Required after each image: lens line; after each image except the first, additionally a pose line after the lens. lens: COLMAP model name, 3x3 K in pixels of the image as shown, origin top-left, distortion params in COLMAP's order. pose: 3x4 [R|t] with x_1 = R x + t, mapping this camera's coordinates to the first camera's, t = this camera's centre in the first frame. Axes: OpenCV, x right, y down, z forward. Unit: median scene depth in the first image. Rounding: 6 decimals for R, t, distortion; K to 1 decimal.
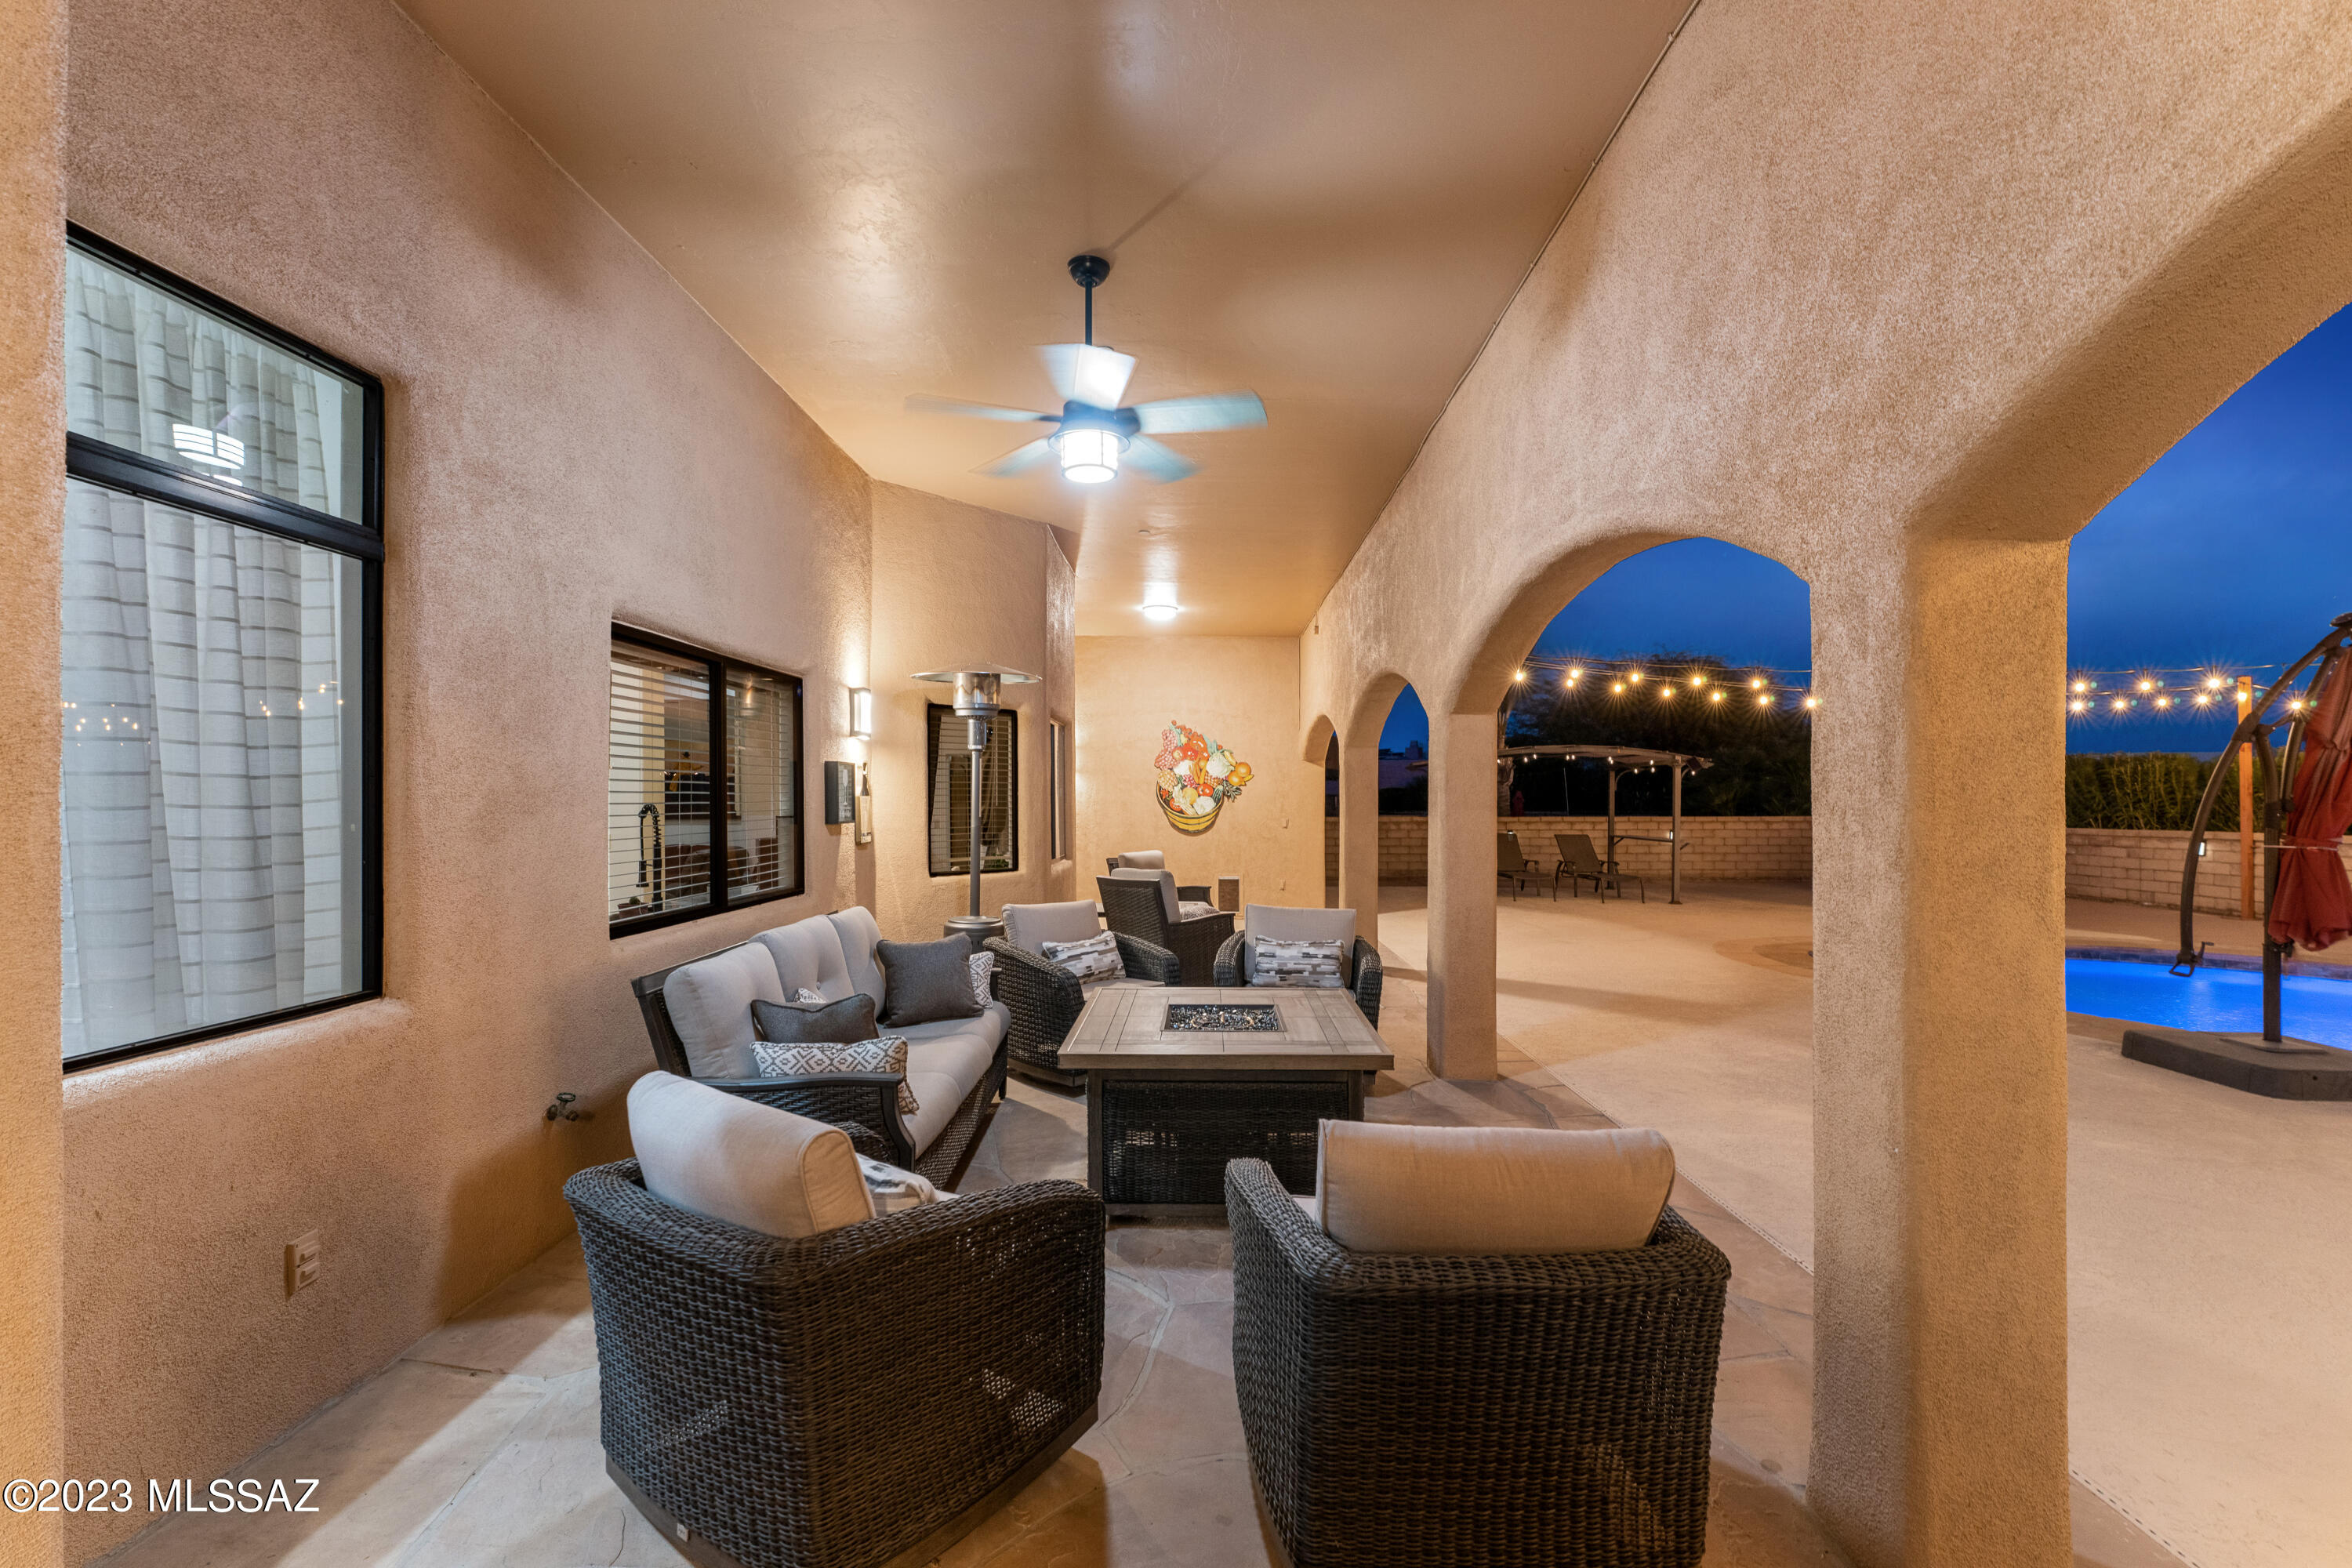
lens RADIAL K [[965.6, 0, 1174.9], [0, 965.6, 795.2], [0, 0, 1]] dist [-0.002080, 0.000025]
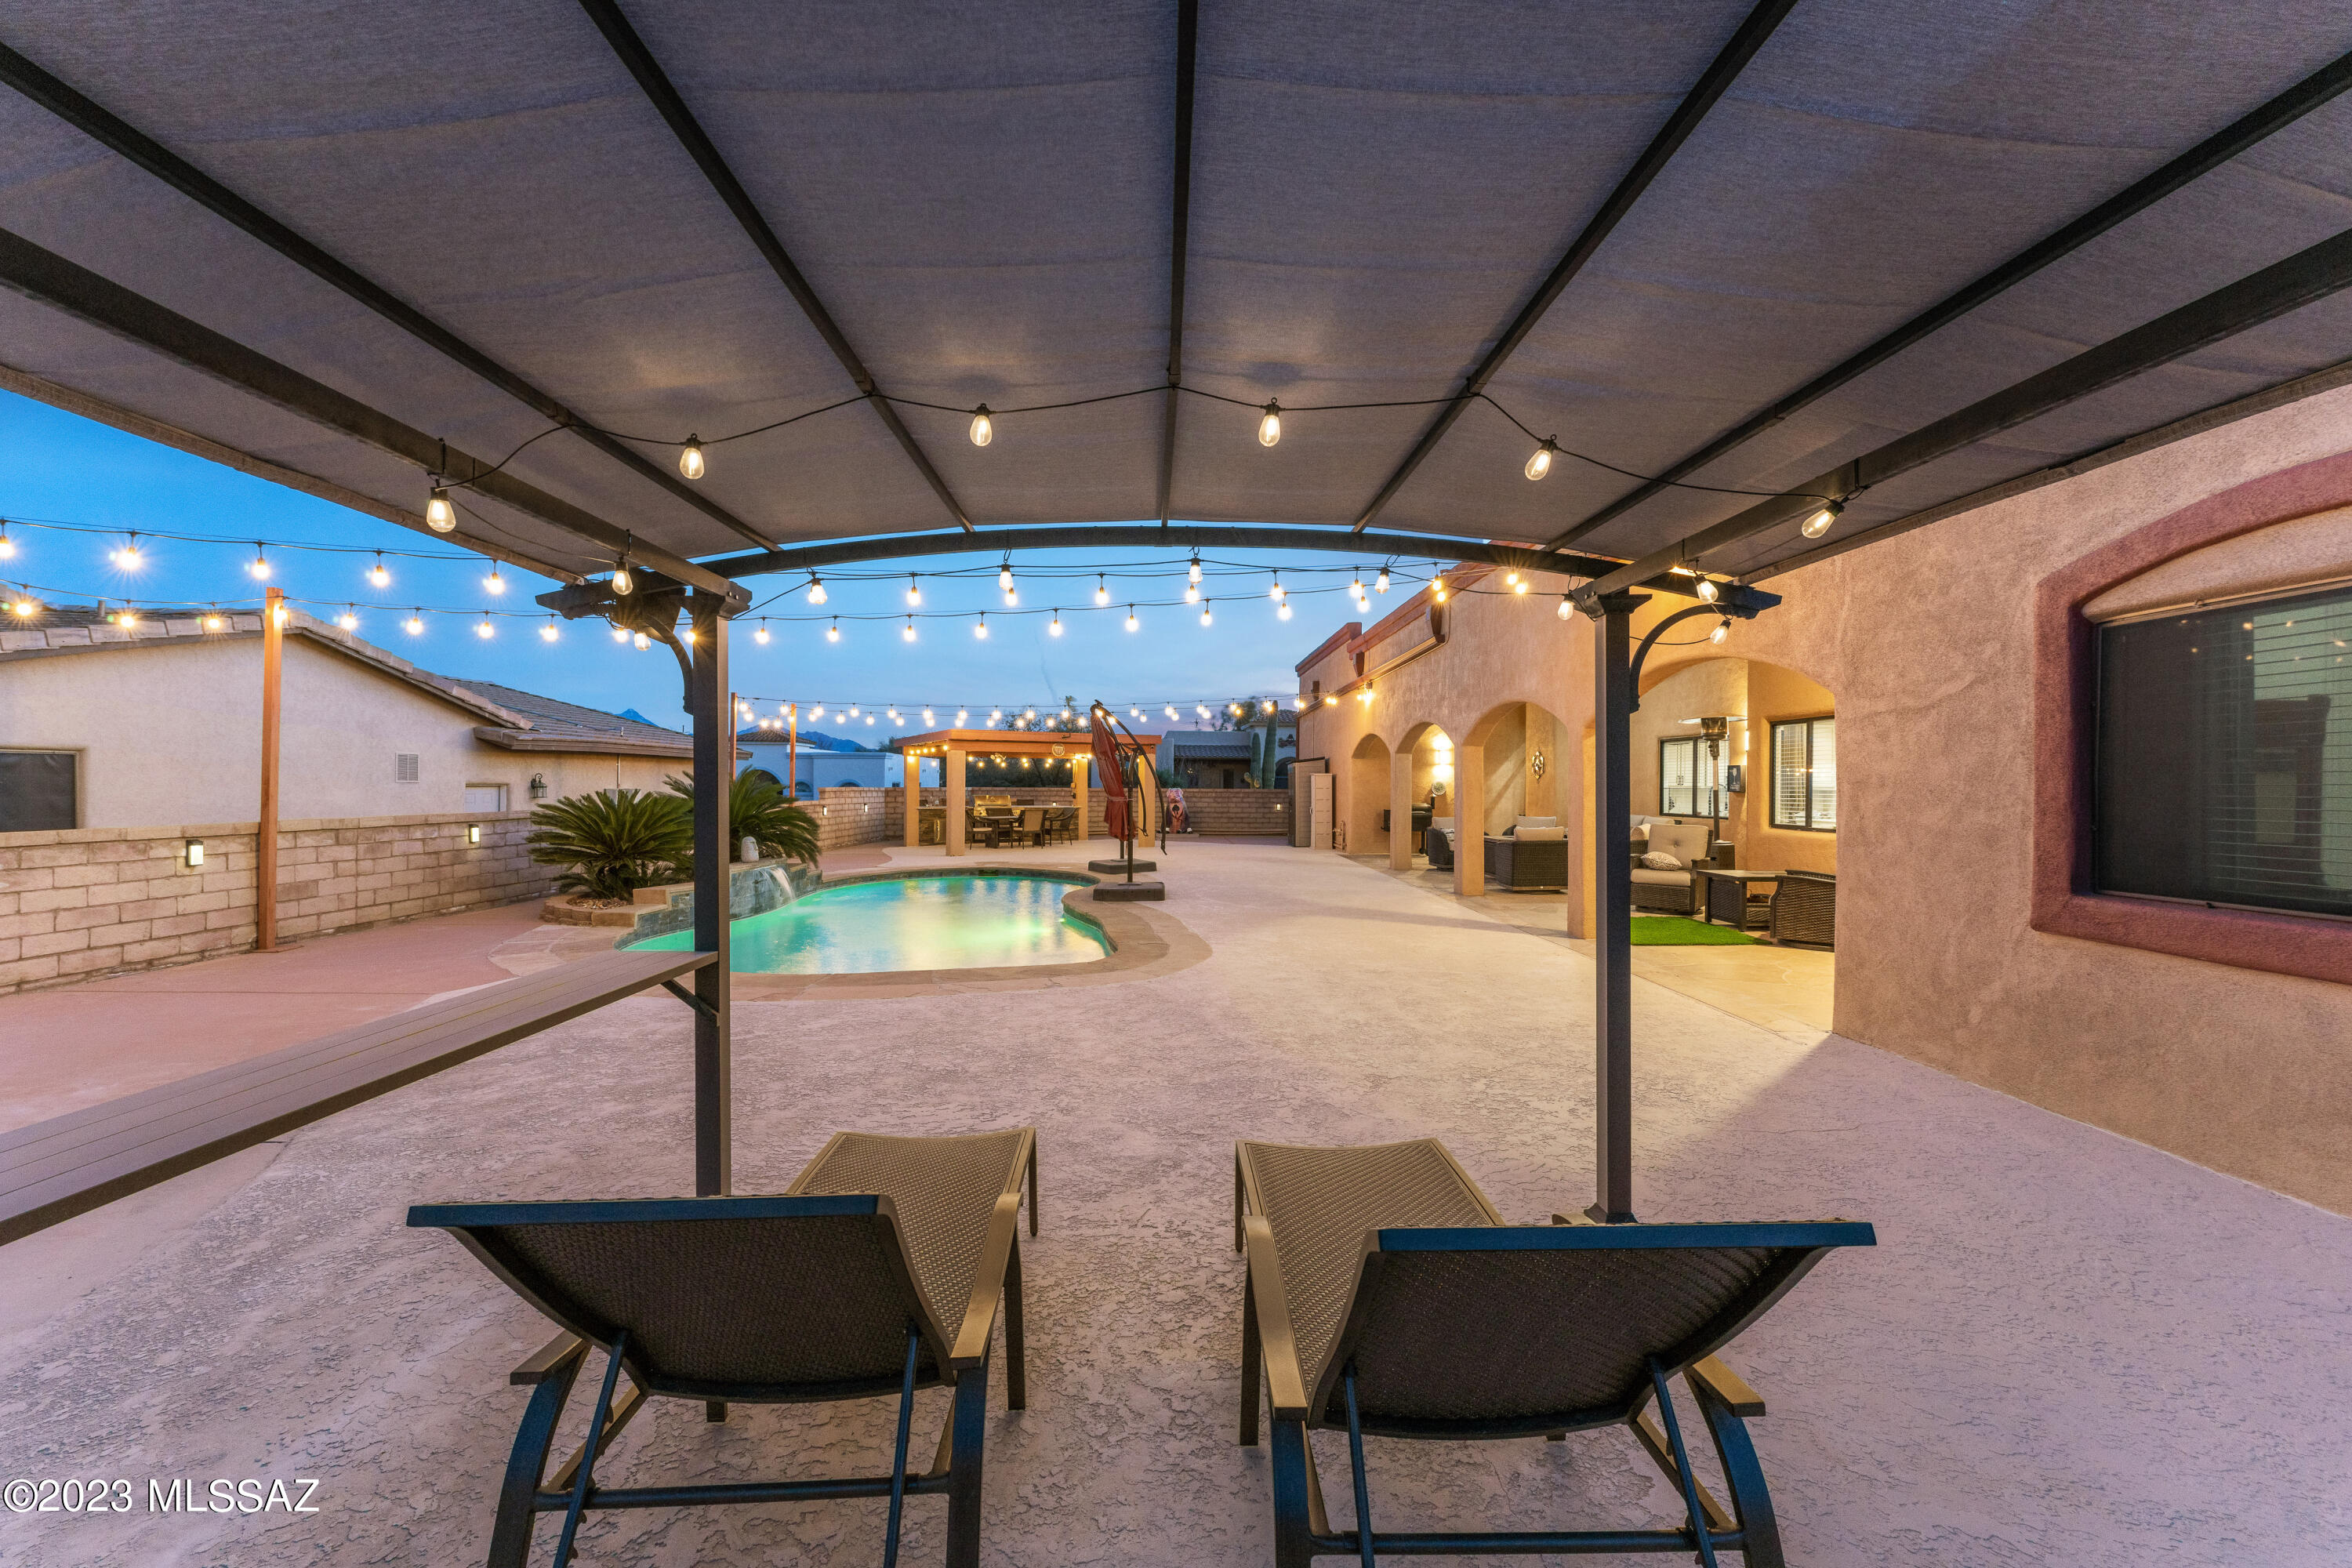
lens RADIAL K [[937.7, 0, 1173.5], [0, 937.7, 783.5], [0, 0, 1]] dist [0.000462, -0.000045]
pose [[-0.998914, -0.003774, -0.046440, 0.455334], [-0.003509, 0.999977, -0.005783, 0.011145], [0.046461, -0.005613, -0.998904, 1.307347]]
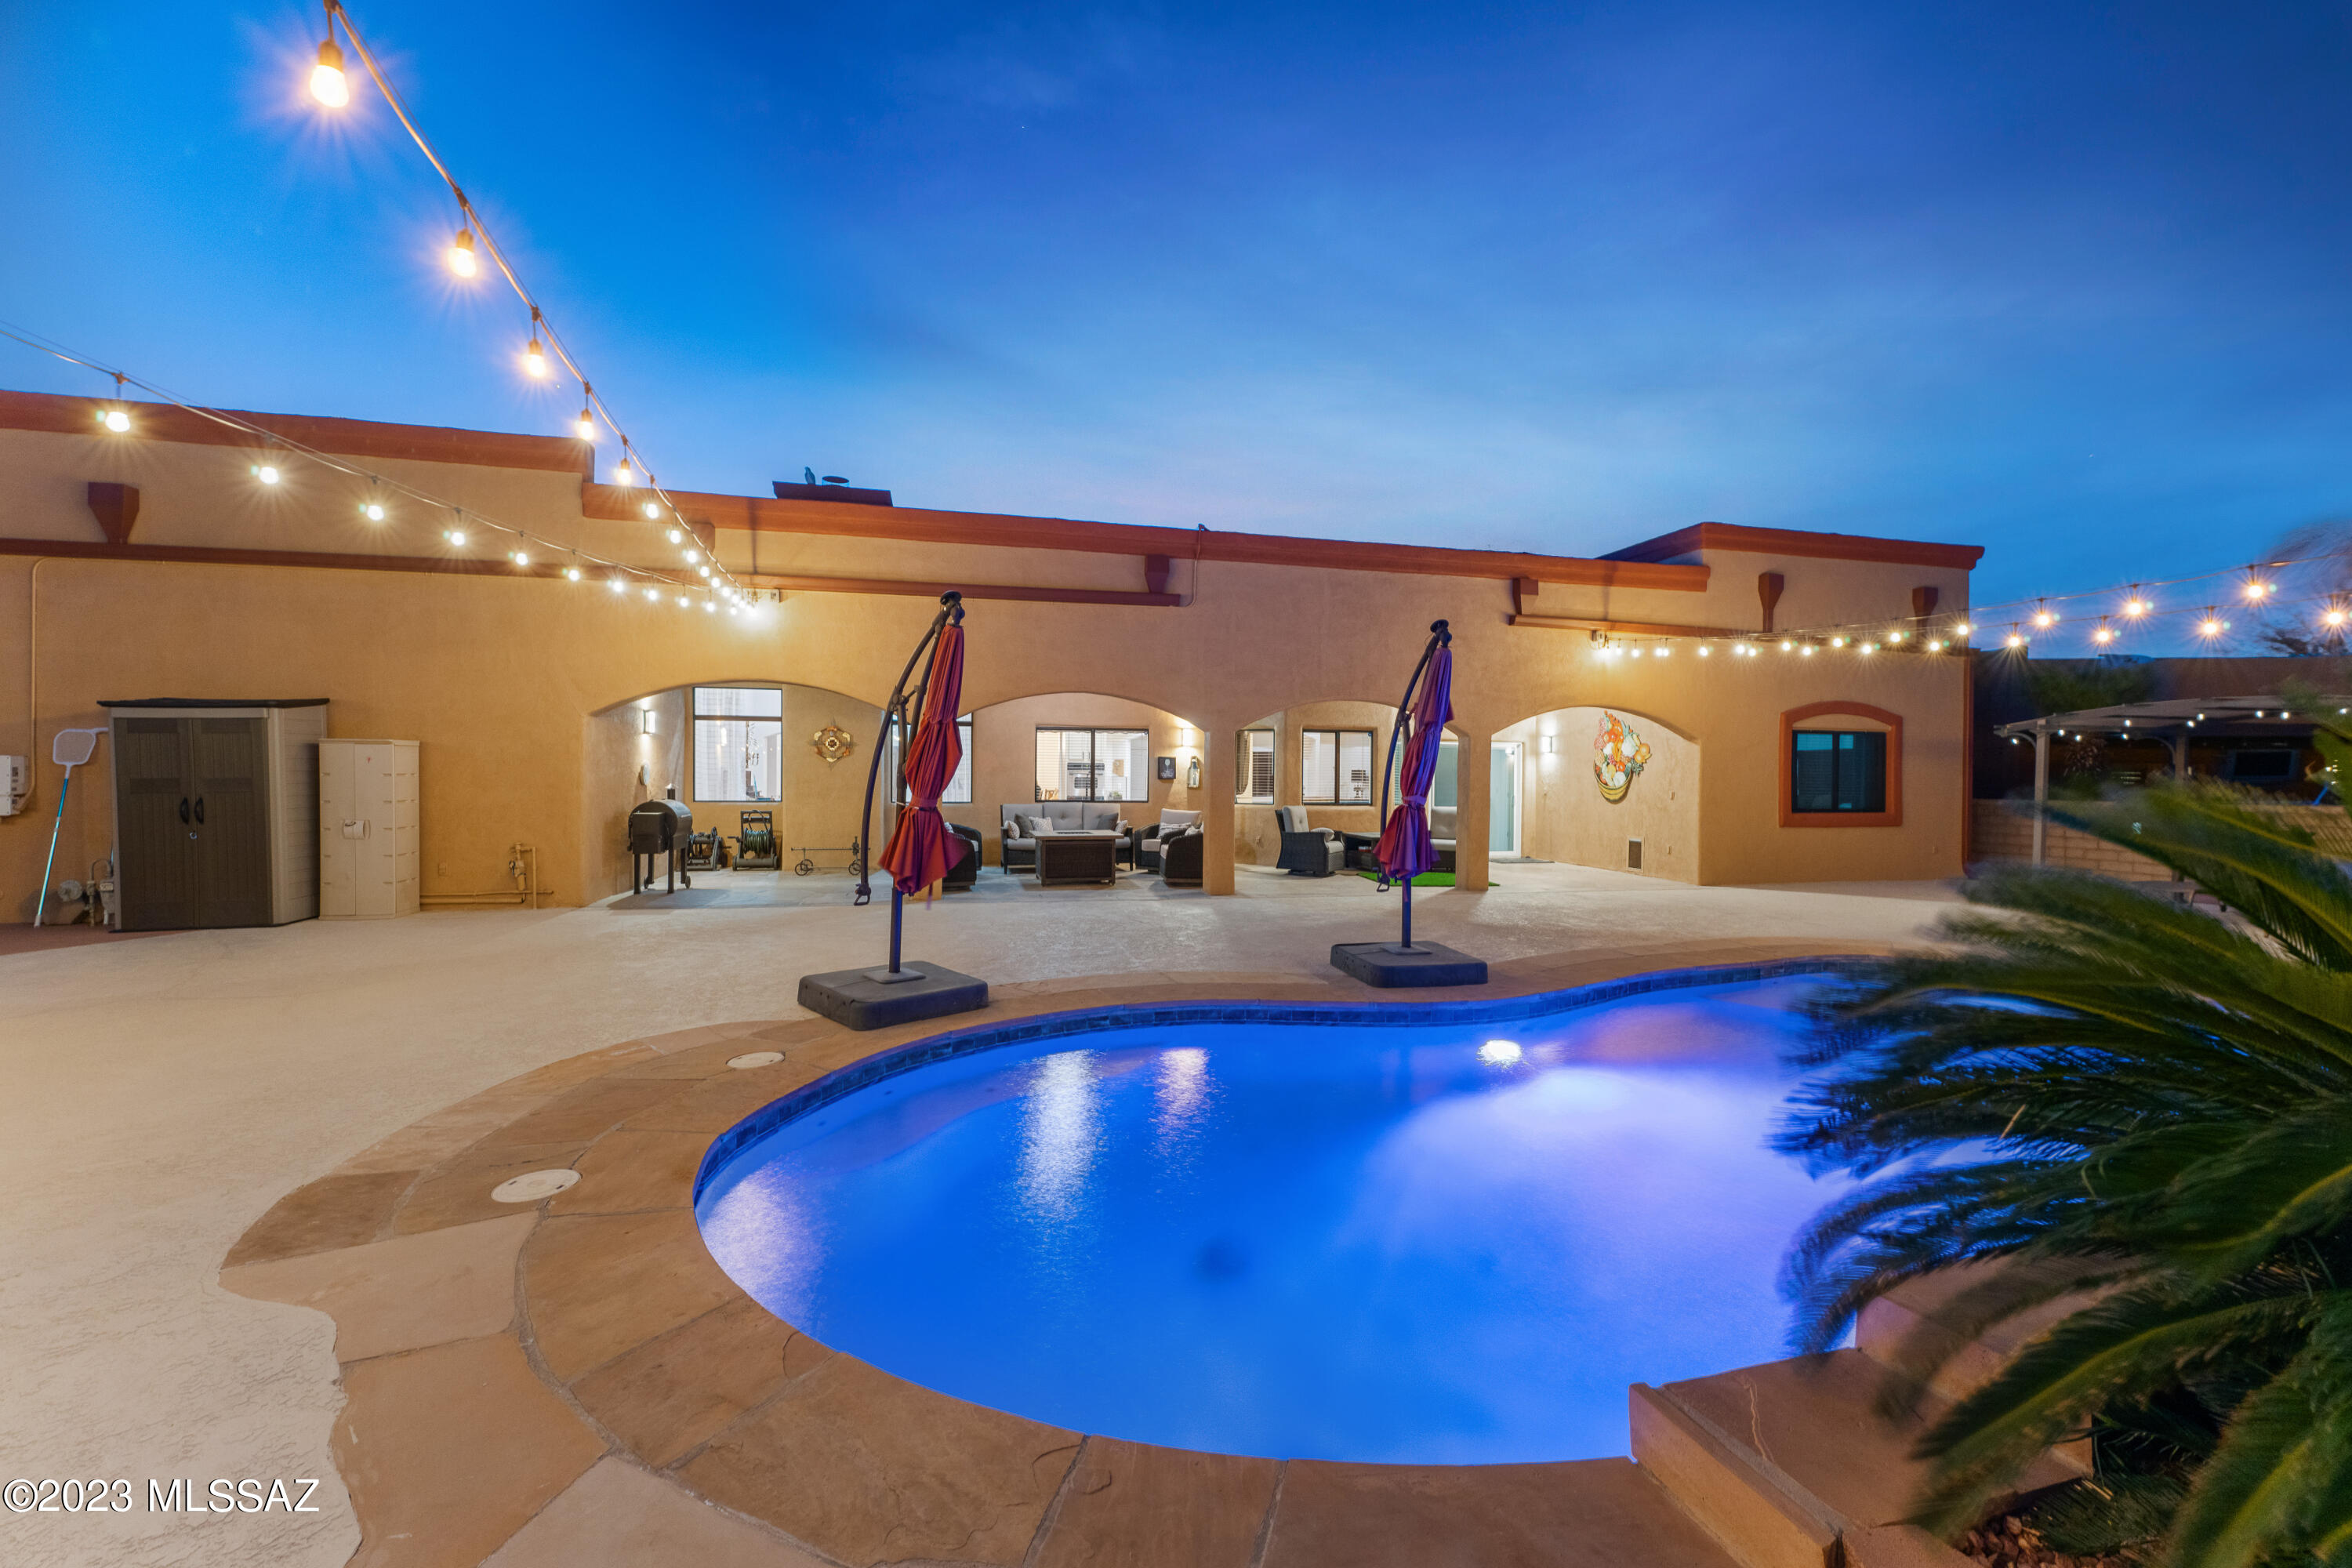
lens RADIAL K [[931.4, 0, 1176.0], [0, 931.4, 784.0], [0, 0, 1]] dist [0.001069, 0.000217]
pose [[0.260235, 0.012774, -0.965461, 0.922352], [-0.004701, 0.999917, 0.011963, 0.004695], [0.965534, 0.001426, 0.260274, 0.137648]]
